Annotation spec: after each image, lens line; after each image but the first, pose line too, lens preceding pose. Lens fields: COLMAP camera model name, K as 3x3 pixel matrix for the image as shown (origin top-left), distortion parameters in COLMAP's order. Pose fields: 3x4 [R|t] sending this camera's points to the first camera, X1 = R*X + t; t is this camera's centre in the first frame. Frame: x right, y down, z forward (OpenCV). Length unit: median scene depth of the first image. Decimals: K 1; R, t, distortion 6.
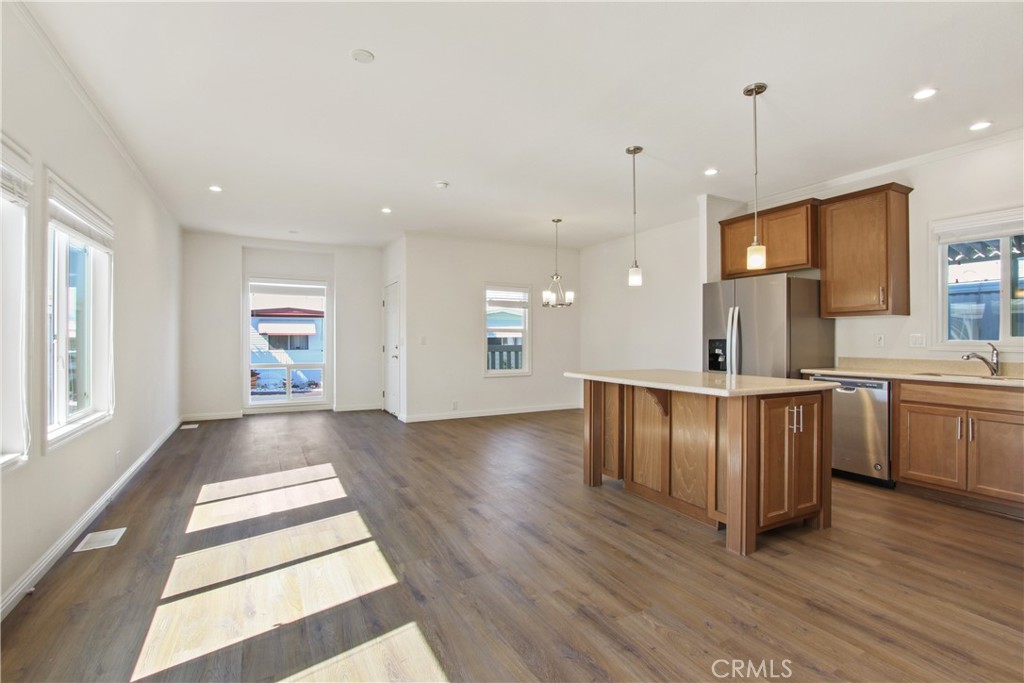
lens RADIAL K [[478.6, 0, 511.1], [0, 478.6, 337.5], [0, 0, 1]] dist [-0.013089, 0.000310]
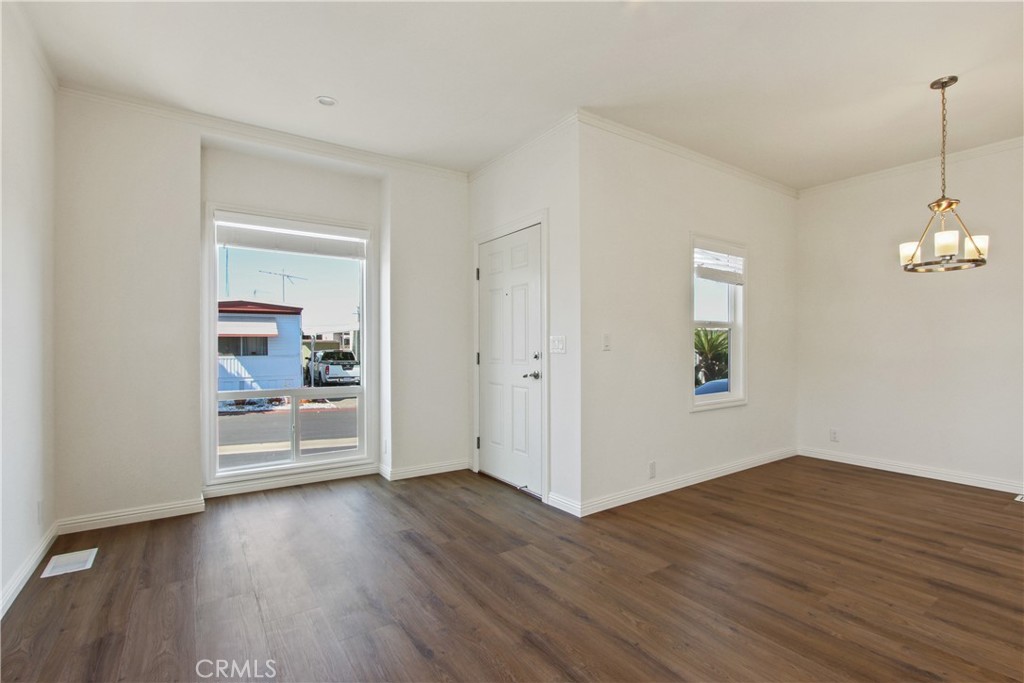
lens RADIAL K [[478.6, 0, 514.2], [0, 478.6, 341.5], [0, 0, 1]] dist [-0.013089, 0.000310]
pose [[0.993439, -0.000823, 0.114362, -0.317588], [0.000627, 0.999998, 0.001751, 0.004793], [-0.114363, -0.001668, 0.993438, 0.508719]]
